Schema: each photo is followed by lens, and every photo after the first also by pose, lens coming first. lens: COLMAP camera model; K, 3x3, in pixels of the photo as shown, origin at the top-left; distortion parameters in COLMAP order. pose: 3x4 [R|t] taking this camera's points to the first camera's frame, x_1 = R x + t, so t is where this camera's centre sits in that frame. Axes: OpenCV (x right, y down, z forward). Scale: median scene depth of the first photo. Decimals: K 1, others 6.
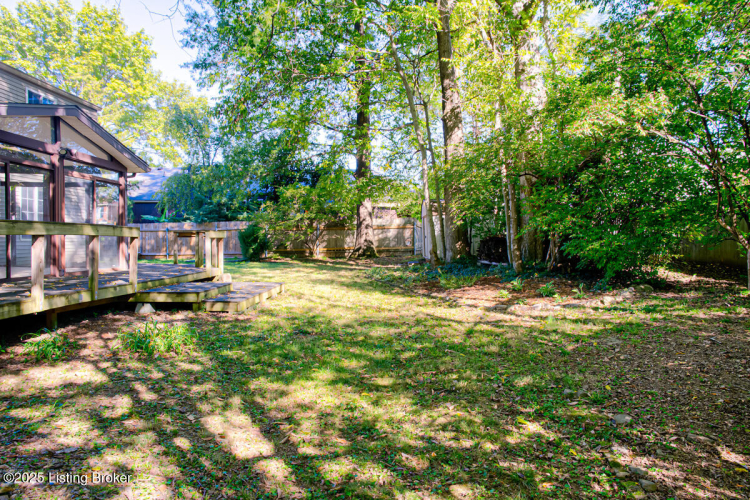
lens RADIAL K [[509.8, 0, 375.0], [0, 509.8, 250.0], [0, 0, 1]] dist [-0.074406, 0.088066]
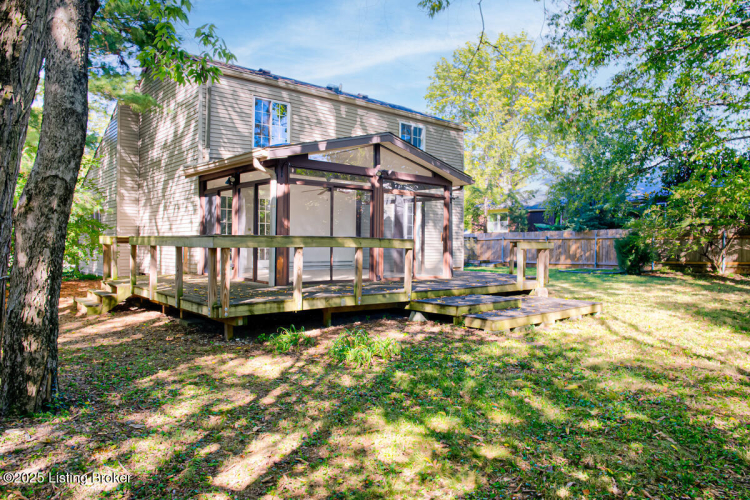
lens RADIAL K [[509.8, 0, 375.0], [0, 509.8, 250.0], [0, 0, 1]] dist [-0.074406, 0.088066]
pose [[0.684983, 0.016828, -0.728365, 0.252547], [-0.026130, 0.999657, -0.001478, -0.019119], [0.728090, 0.020045, 0.685188, 0.208431]]
